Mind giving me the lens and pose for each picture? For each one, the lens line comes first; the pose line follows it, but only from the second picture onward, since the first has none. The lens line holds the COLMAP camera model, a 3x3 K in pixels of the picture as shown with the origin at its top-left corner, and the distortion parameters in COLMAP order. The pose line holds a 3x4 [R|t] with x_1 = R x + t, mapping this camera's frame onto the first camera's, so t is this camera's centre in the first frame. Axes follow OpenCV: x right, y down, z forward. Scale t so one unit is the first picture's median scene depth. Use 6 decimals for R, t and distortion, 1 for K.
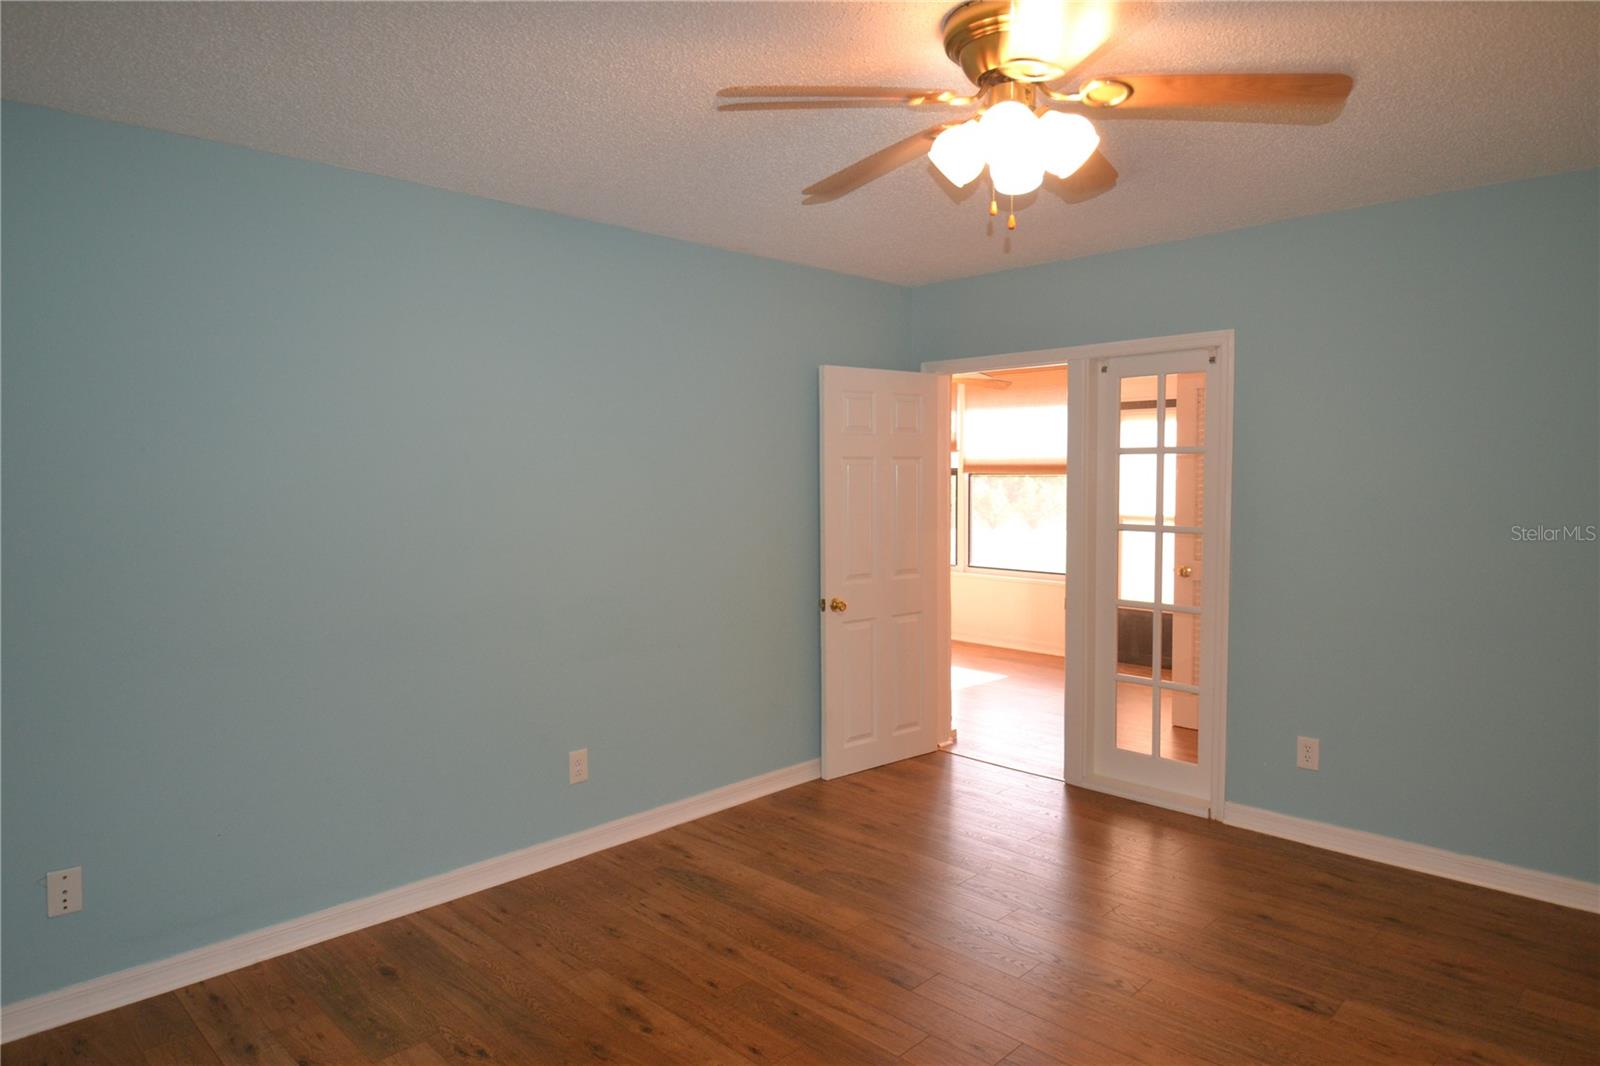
lens RADIAL K [[968.9, 0, 795.1], [0, 968.9, 529.9], [0, 0, 1]] dist [0.048987, -0.058219]
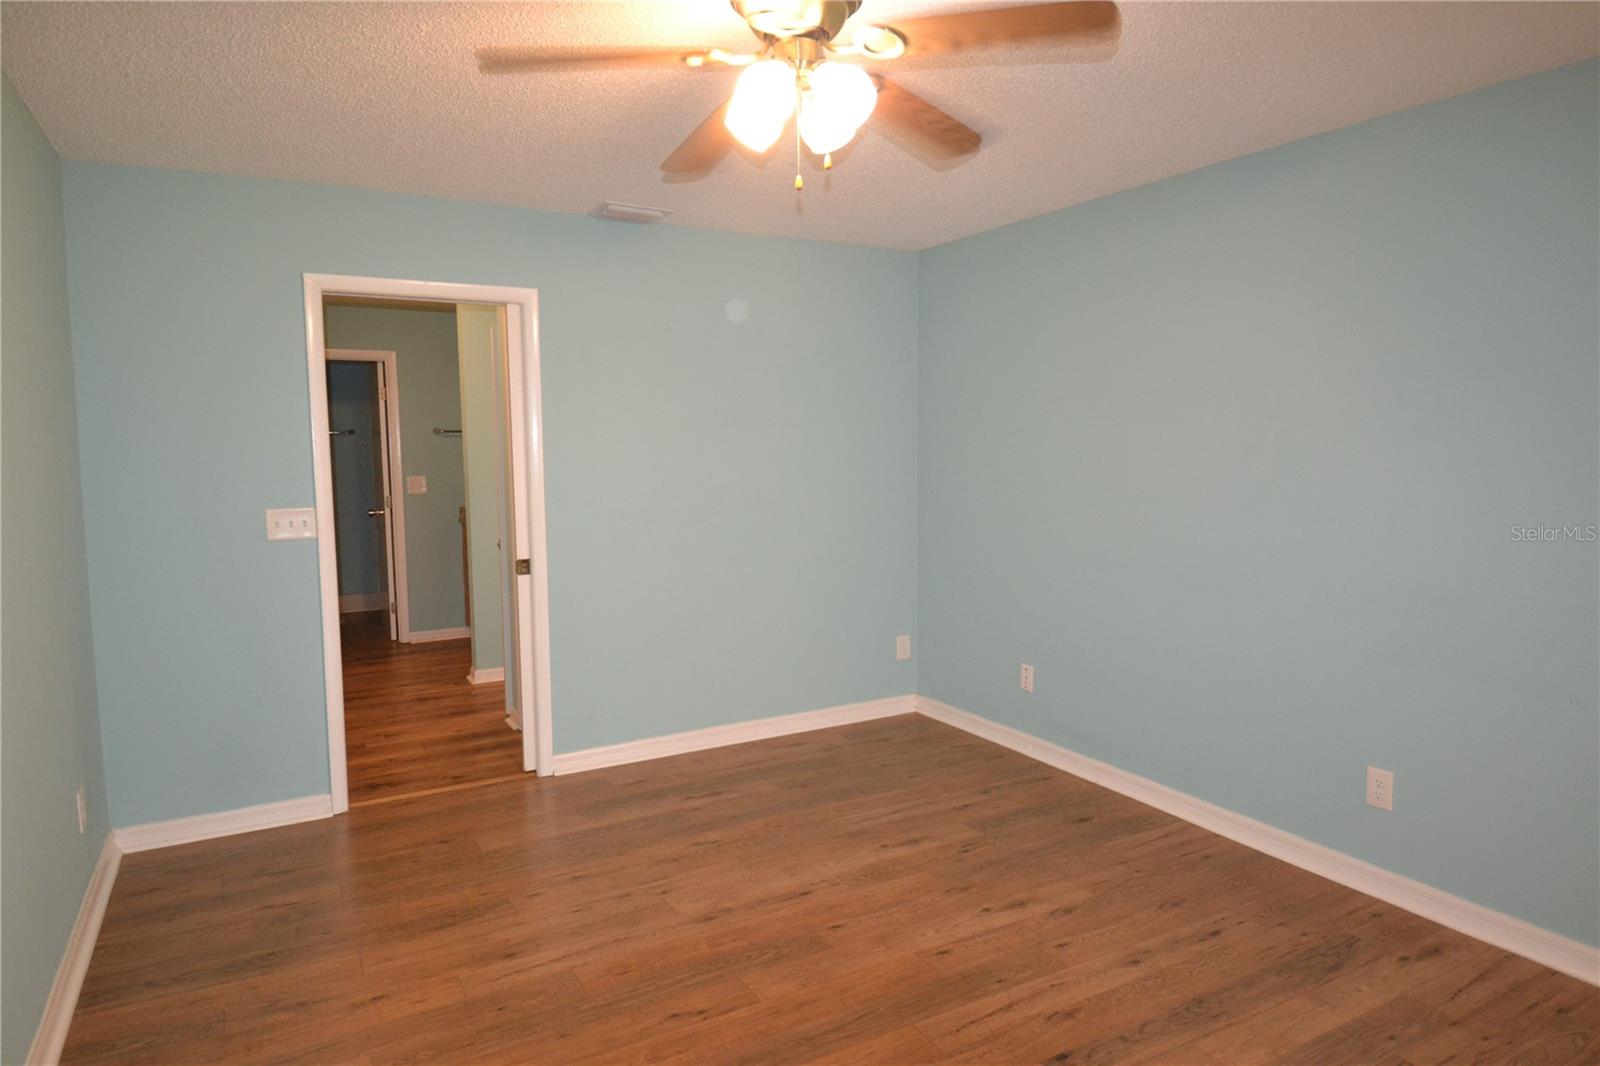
lens RADIAL K [[965.2, 0, 794.2], [0, 965.2, 531.3], [0, 0, 1]] dist [0.041771, -0.050904]
pose [[-0.257031, 0.104917, -0.960691, 0.650746], [-0.053666, 0.991006, 0.122586, -0.045742], [0.964912, 0.083065, -0.249089, 0.685843]]
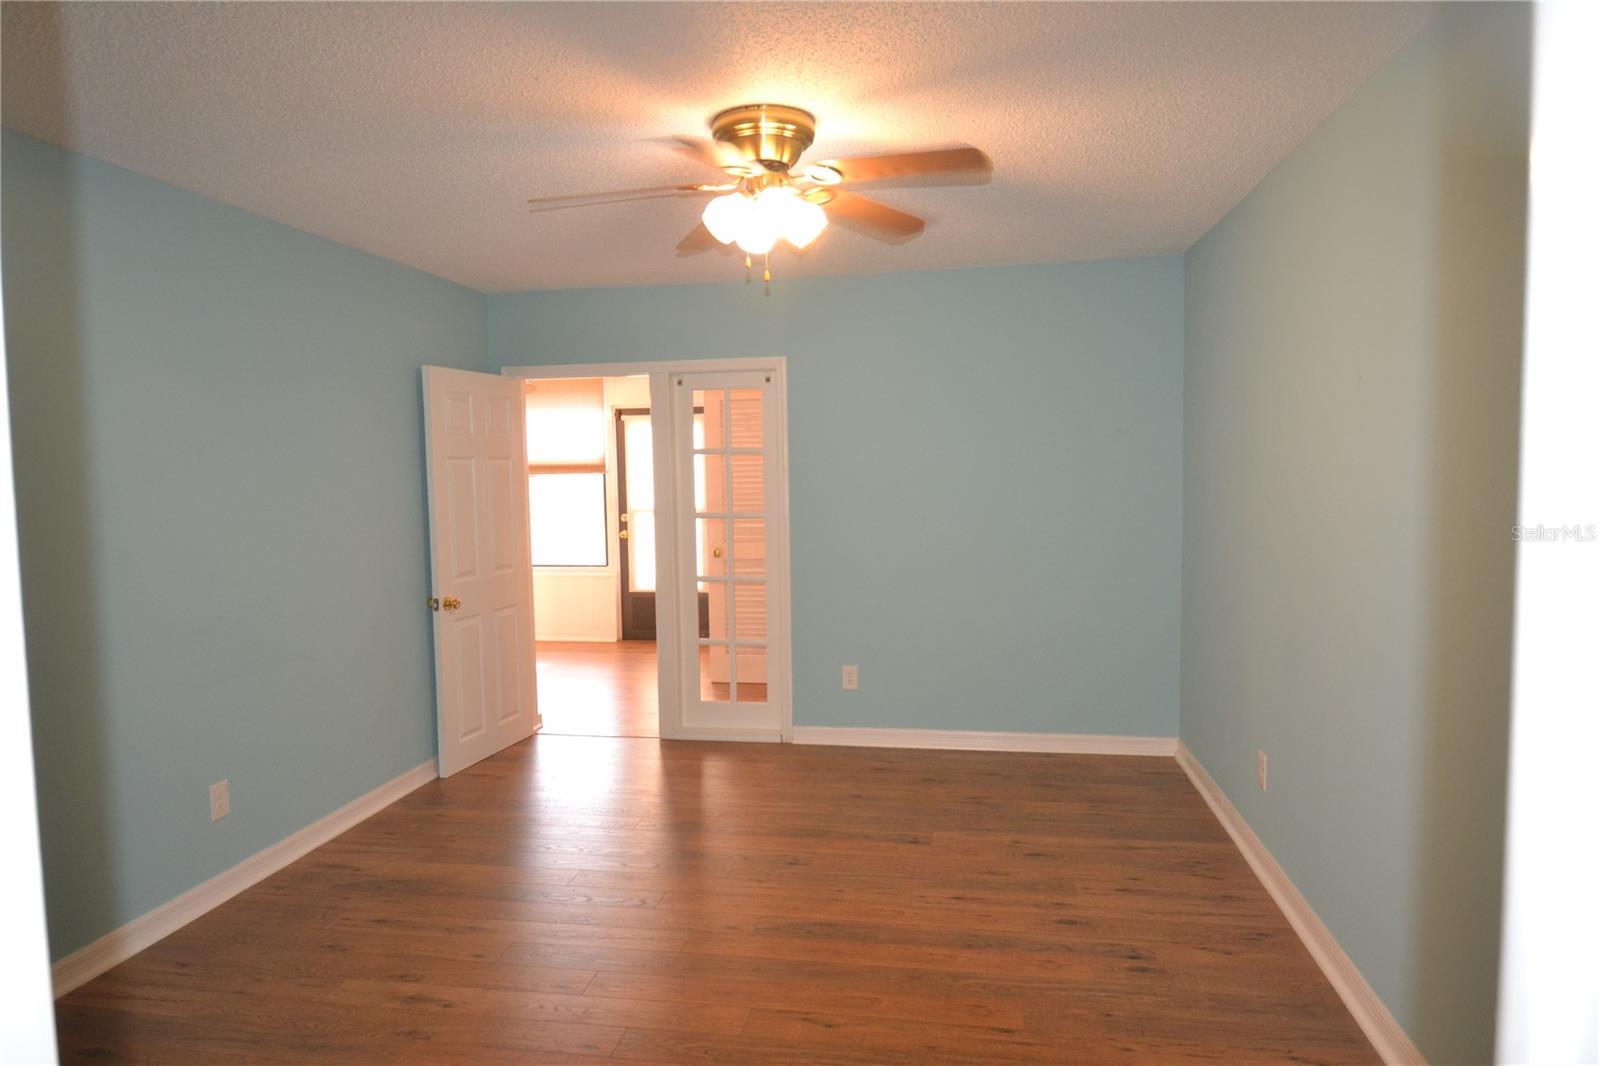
lens RADIAL K [[968.9, 0, 795.1], [0, 968.9, 529.9], [0, 0, 1]] dist [0.048987, -0.058219]
pose [[0.823144, -0.046409, 0.565933, -0.275549], [0.047277, 0.998795, 0.013141, 0.005469], [-0.565861, 0.015938, 0.824346, -0.052180]]
